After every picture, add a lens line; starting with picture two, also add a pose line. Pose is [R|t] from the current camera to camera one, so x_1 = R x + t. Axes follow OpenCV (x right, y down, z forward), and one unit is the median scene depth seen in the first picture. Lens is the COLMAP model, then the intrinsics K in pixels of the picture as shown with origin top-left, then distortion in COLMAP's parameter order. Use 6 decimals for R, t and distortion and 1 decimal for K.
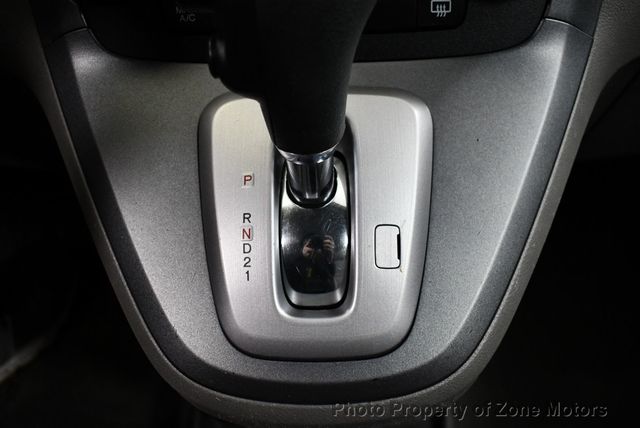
lens RADIAL K [[637.0, 0, 327.3], [0, 637.0, 207.6], [0, 0, 1]] dist [-0.093793, 0.000000]
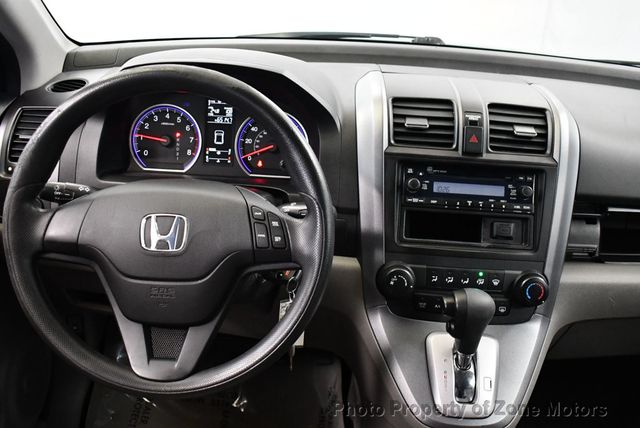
lens RADIAL K [[637.0, 0, 324.0], [0, 637.0, 214.9], [0, 0, 1]] dist [-0.093793, 0.000000]
pose [[0.996407, 0.083039, 0.016635, -0.819505], [-0.075914, 0.962835, -0.259201, 0.117830], [-0.037541, 0.257007, 0.965680, -2.192947]]
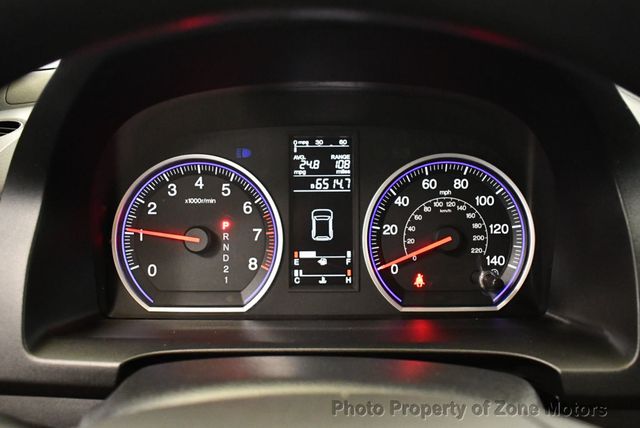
lens RADIAL K [[637.0, 0, 318.6], [0, 637.0, 215.3], [0, 0, 1]] dist [-0.093793, 0.000000]
pose [[0.999741, 0.022745, -0.000862, -1.412031], [-0.021337, 0.923350, -0.383367, -0.641017], [-0.007923, 0.383286, 0.923596, -0.196626]]
